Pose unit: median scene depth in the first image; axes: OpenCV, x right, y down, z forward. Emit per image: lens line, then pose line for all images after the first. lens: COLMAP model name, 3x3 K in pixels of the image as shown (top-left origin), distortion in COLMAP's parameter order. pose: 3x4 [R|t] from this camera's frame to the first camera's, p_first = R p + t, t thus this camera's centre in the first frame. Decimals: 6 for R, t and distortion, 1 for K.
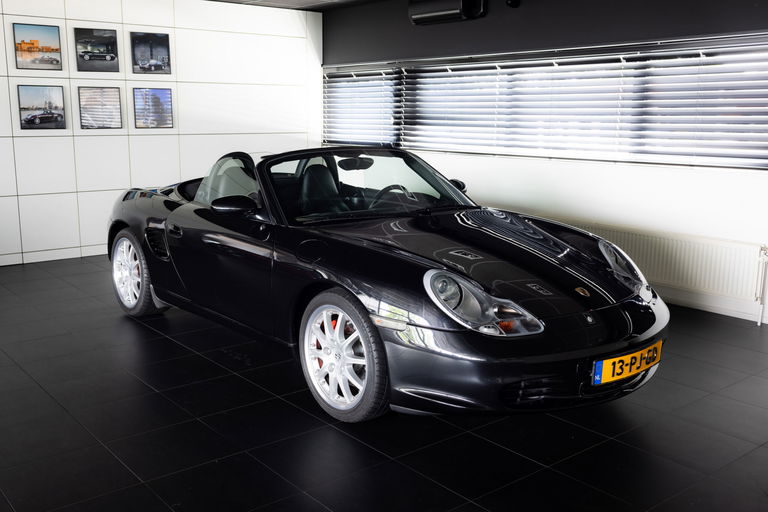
lens RADIAL K [[774.0, 0, 384.0], [0, 774.0, 256.0], [0, 0, 1]] dist [-0.012120, -0.000136]
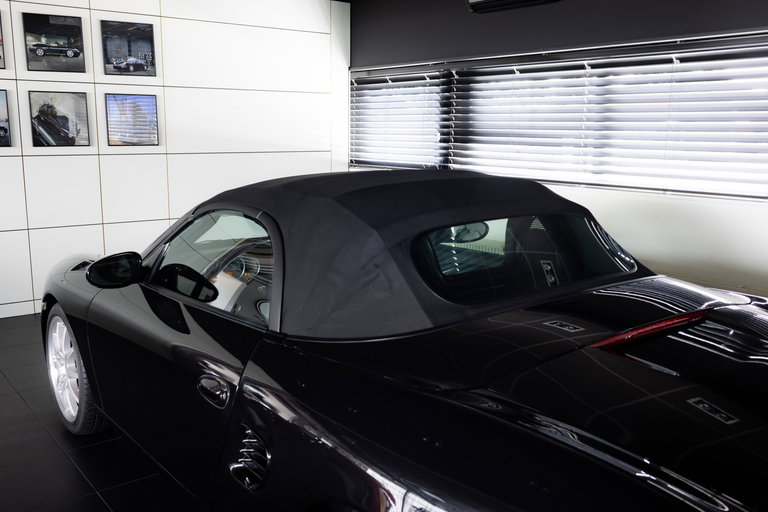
lens RADIAL K [[715.1, 0, 402.6], [0, 715.1, 259.8], [0, 0, 1]] dist [-0.006747, 0.004136]
pose [[0.999993, 0.003505, 0.000935, -0.027700], [-0.003506, 0.999994, 0.000833, -0.052781], [-0.000933, -0.000836, 0.999999, 0.284769]]
